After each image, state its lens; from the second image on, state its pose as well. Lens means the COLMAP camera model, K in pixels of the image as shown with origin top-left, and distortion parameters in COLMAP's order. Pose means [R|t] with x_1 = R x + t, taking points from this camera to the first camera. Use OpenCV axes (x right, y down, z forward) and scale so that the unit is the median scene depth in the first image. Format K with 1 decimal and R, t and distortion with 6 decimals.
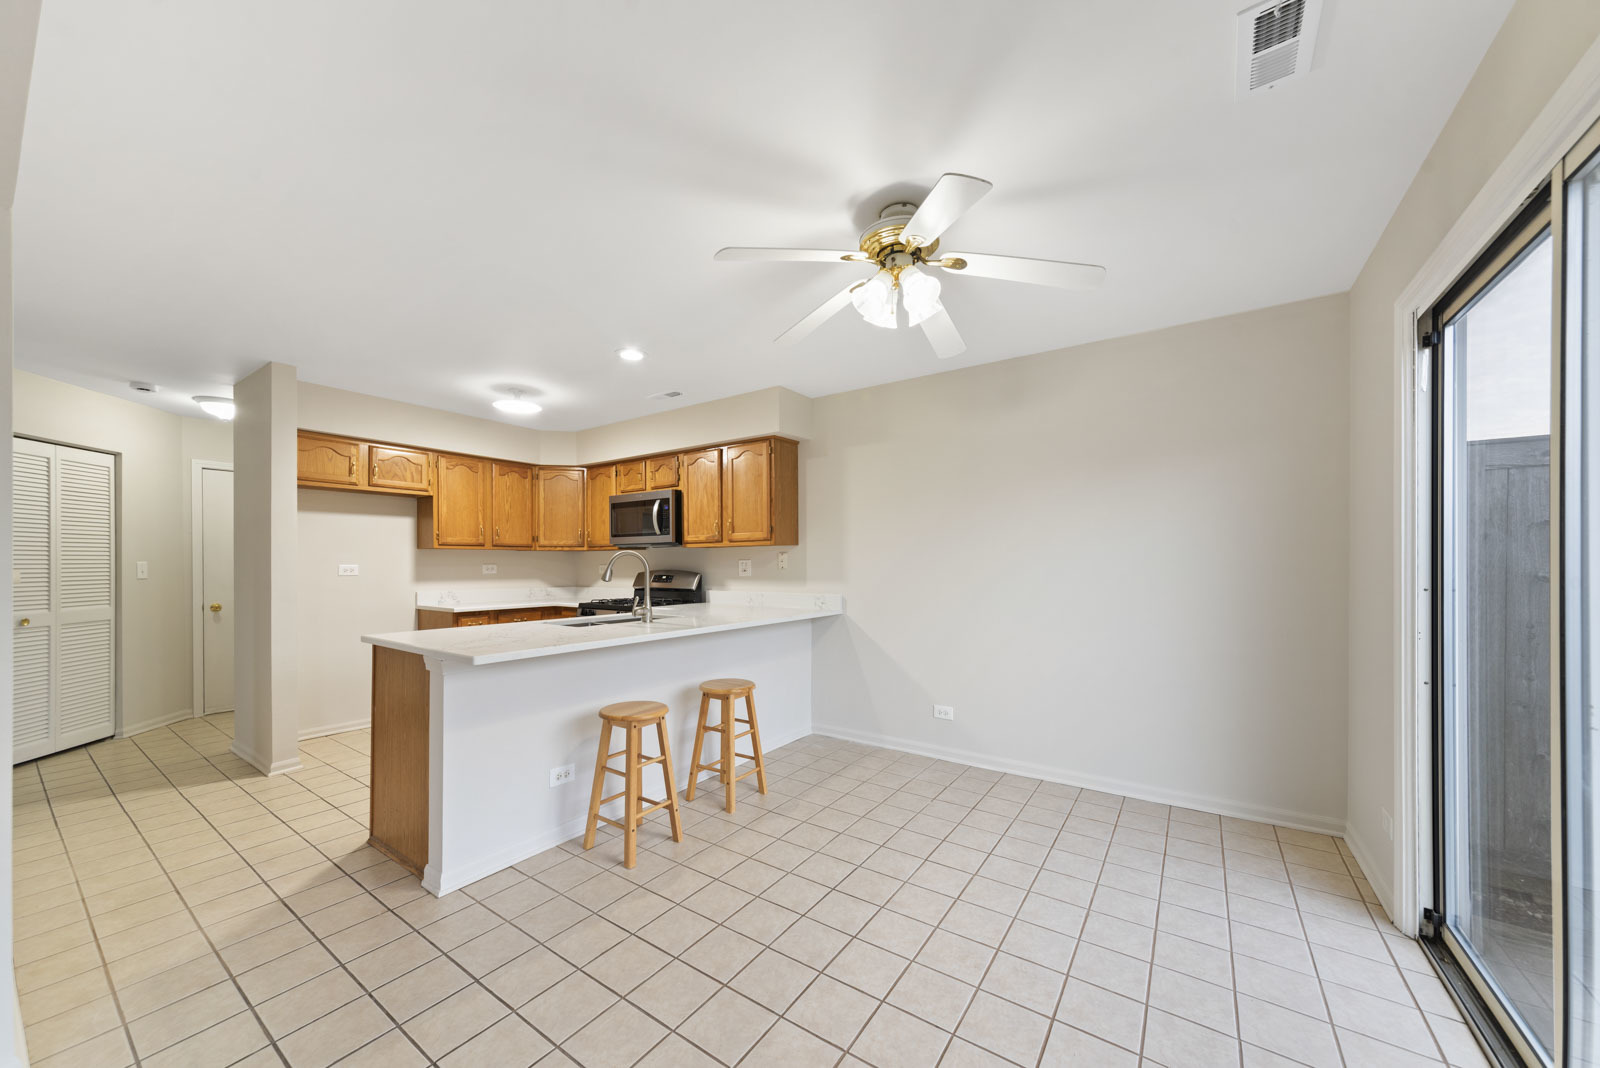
lens RADIAL K [[564.9, 0, 802.7], [0, 564.9, 565.0], [0, 0, 1]] dist [-0.000265, 0.000005]
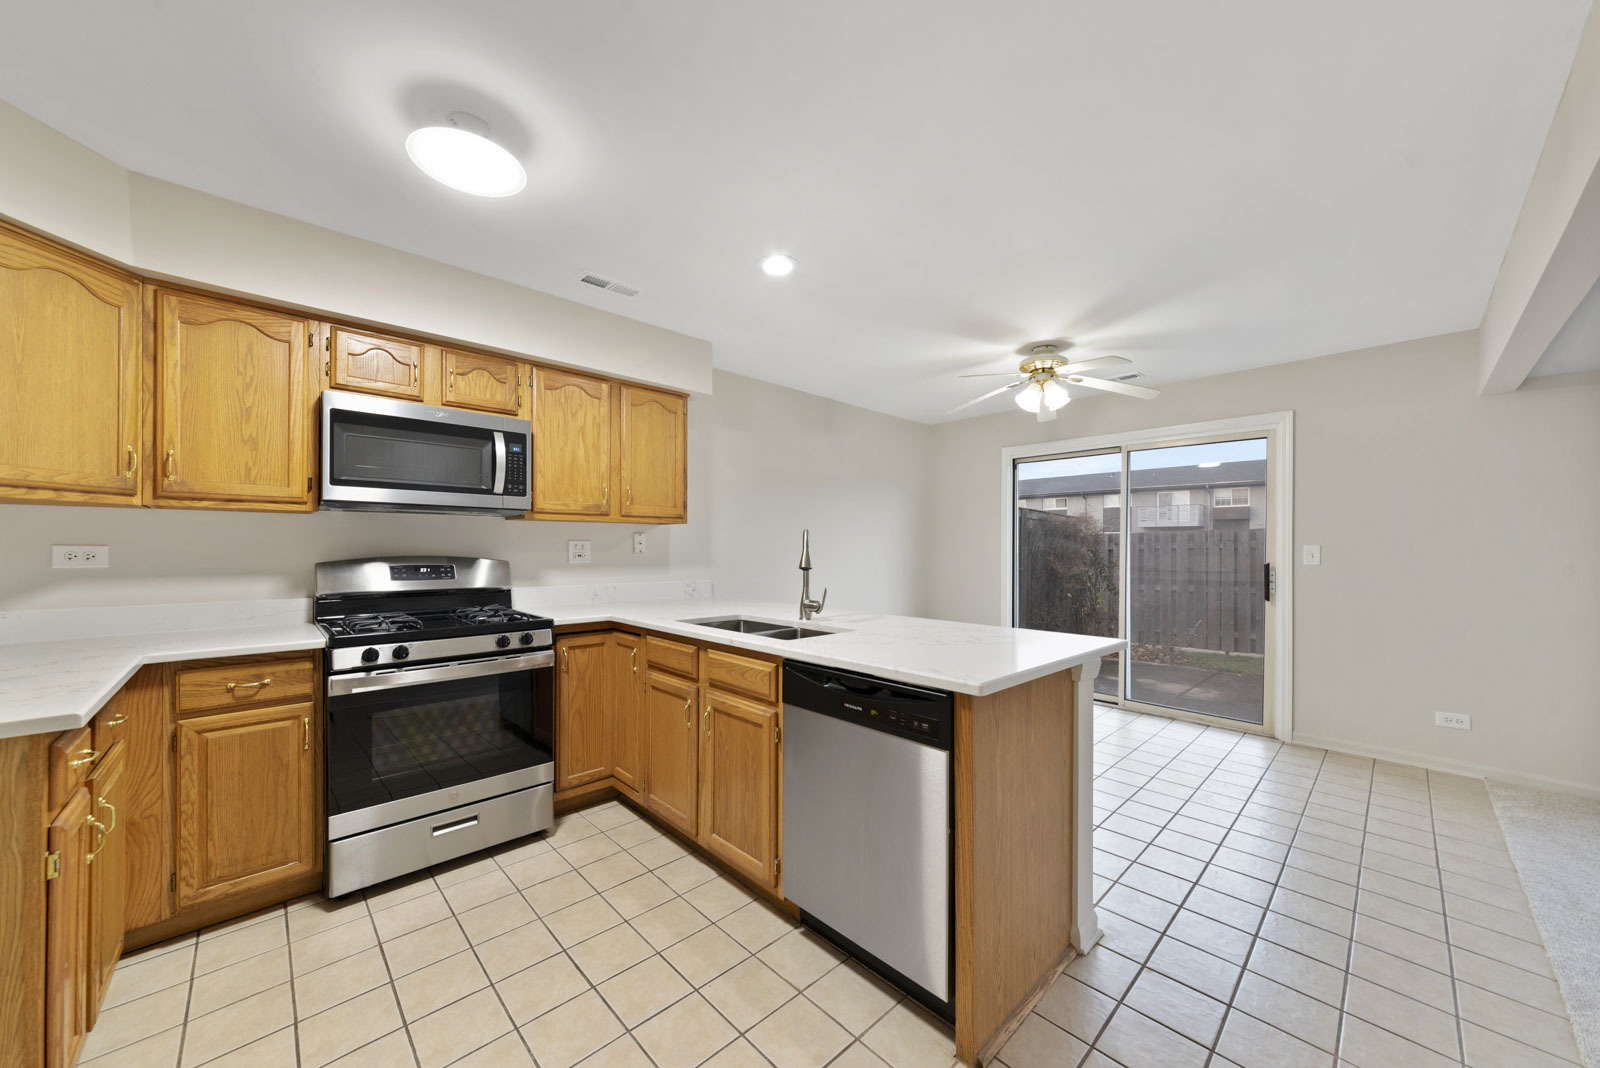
lens RADIAL K [[574.9, 0, 792.1], [0, 574.9, 543.1], [0, 0, 1]] dist [-0.000312, 0.000089]
pose [[0.209290, 0.001928, 0.977852, -0.793967], [-0.020355, 0.999790, 0.002385, -0.013198], [-0.977642, -0.020404, 0.209286, 0.617596]]
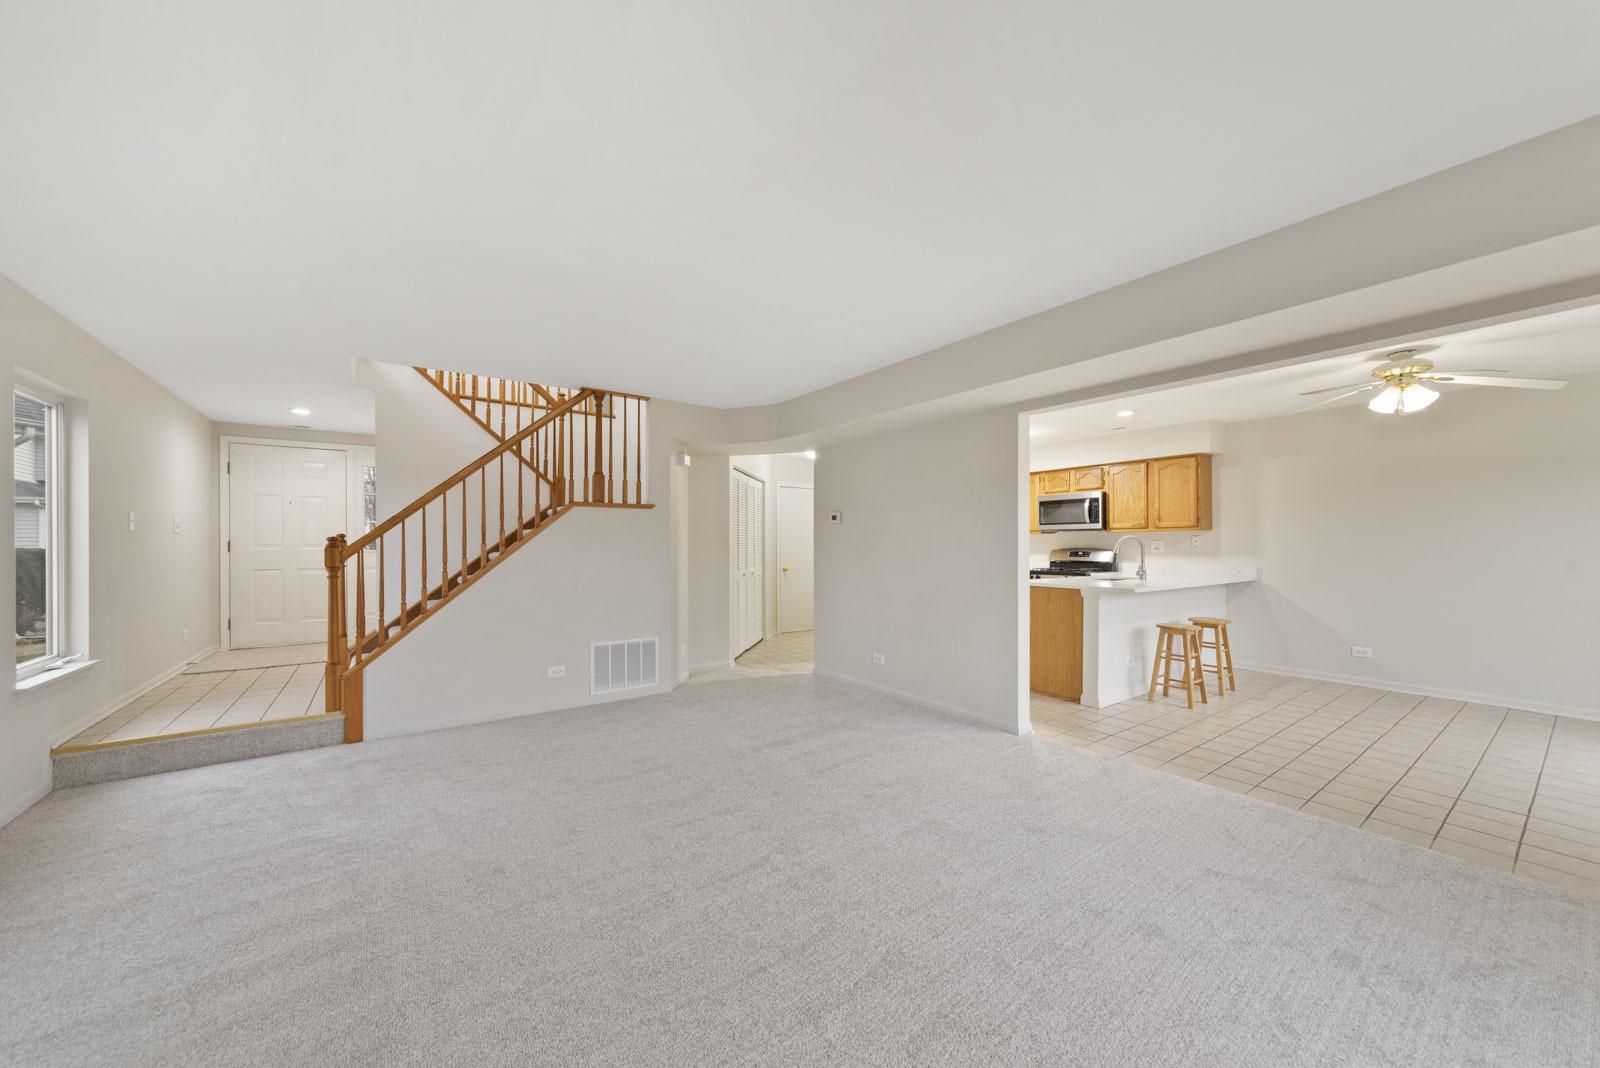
lens RADIAL K [[574.9, 0, 792.1], [0, 574.9, 543.1], [0, 0, 1]] dist [-0.000312, 0.000089]
pose [[0.941128, 0.000881, -0.338050, -0.491773], [-0.000780, 1.000000, 0.000435, -0.003144], [0.338051, -0.000146, 0.941128, -0.658976]]
